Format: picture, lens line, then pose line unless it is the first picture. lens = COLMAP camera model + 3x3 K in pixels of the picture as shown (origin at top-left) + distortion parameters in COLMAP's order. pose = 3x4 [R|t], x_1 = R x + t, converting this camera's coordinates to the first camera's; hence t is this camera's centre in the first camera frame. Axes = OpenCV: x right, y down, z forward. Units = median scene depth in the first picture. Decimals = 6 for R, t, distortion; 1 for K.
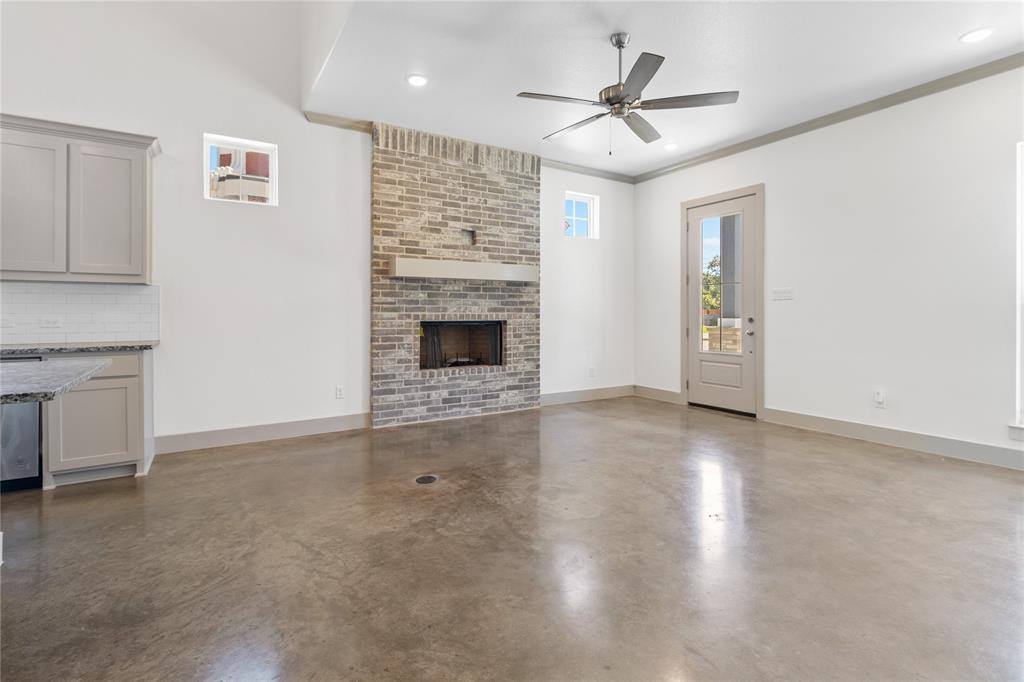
lens RADIAL K [[496.7, 0, 515.5], [0, 496.7, 311.8], [0, 0, 1]] dist [0.004732, 0.000420]
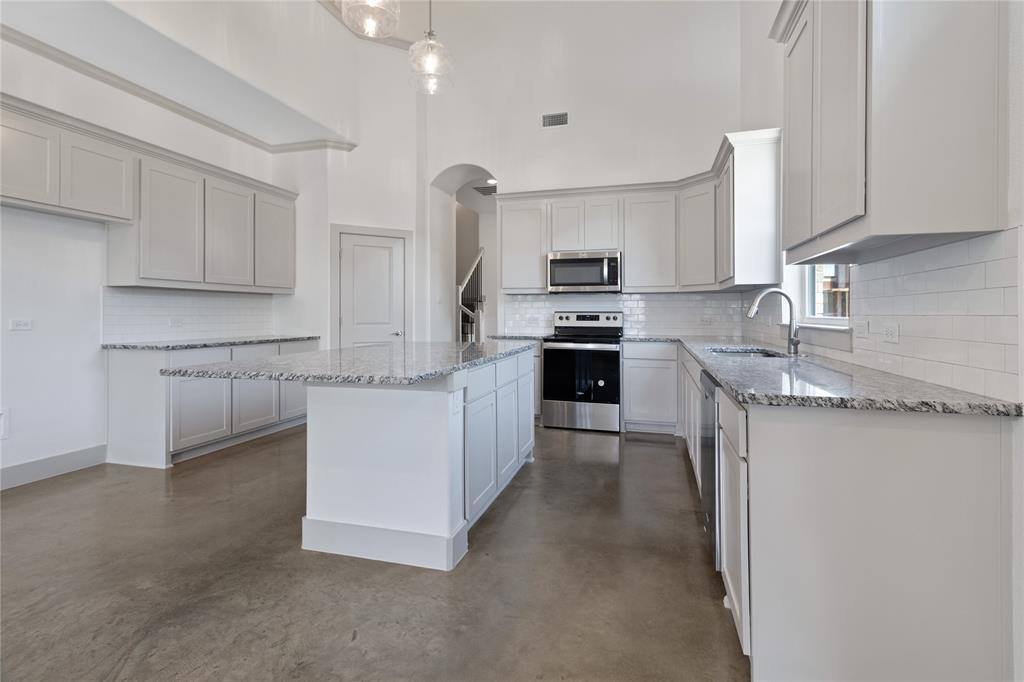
lens RADIAL K [[468.7, 0, 518.3], [0, 468.7, 313.0], [0, 0, 1]] dist [0.003285, 0.000486]
pose [[-0.734118, -0.001823, -0.679019, -0.220307], [0.001216, 0.999991, -0.004000, 0.001749], [0.679021, -0.003763, -0.734110, 0.766143]]
